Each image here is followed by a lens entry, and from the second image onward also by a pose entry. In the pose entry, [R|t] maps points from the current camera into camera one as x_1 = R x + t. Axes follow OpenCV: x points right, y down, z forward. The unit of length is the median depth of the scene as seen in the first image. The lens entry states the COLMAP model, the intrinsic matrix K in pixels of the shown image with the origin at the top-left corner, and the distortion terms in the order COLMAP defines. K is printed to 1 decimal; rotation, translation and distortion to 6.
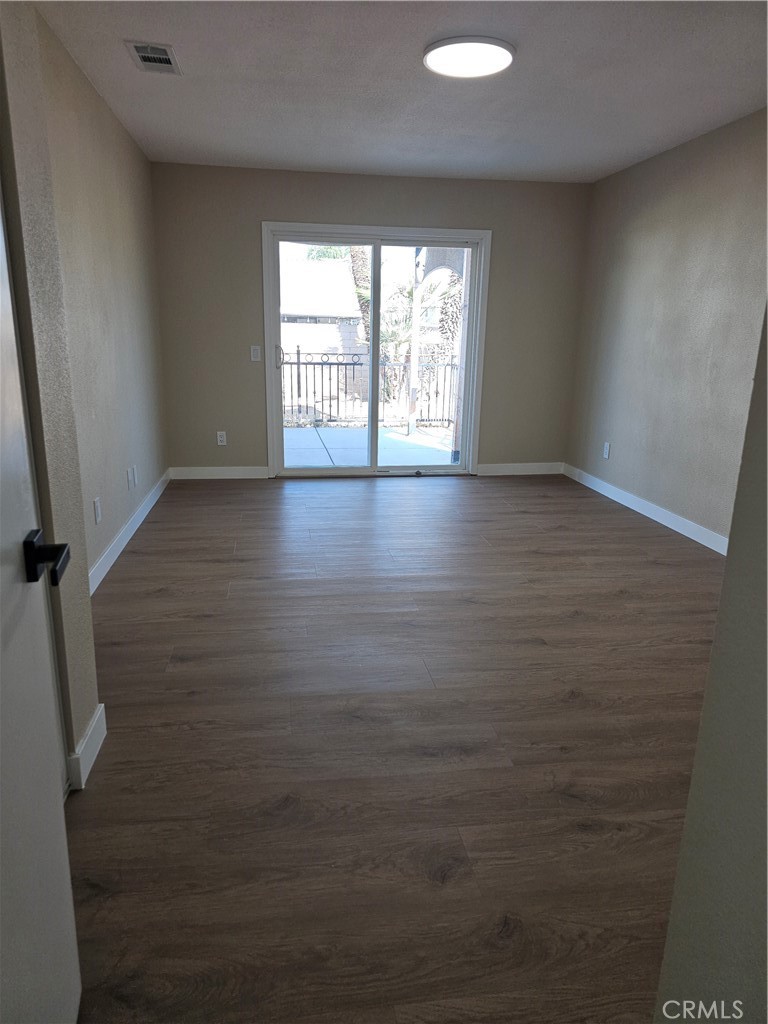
lens RADIAL K [[696.5, 0, 389.0], [0, 696.5, 517.8], [0, 0, 1]] dist [0.063164, -0.046629]
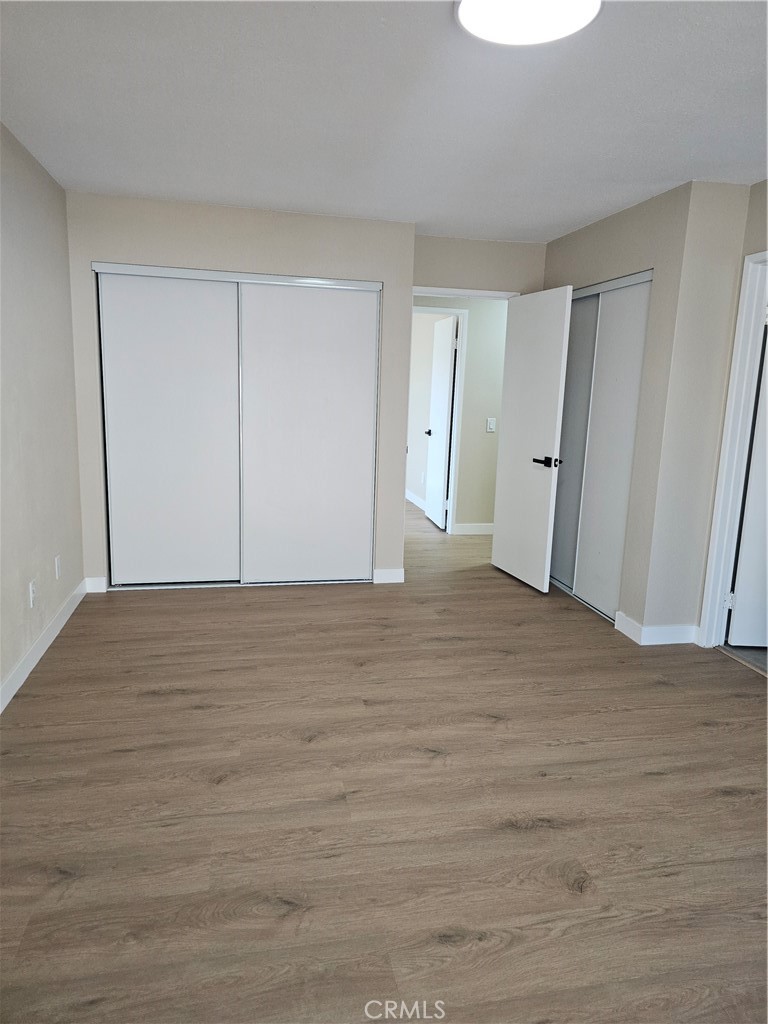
lens RADIAL K [[696.5, 0, 389.0], [0, 696.5, 517.8], [0, 0, 1]] dist [0.063164, -0.046629]
pose [[-0.997510, -0.042382, -0.056370, 0.243248], [-0.062816, 0.897284, 0.436962, -0.510387], [0.032061, 0.439415, -0.897712, 1.732508]]
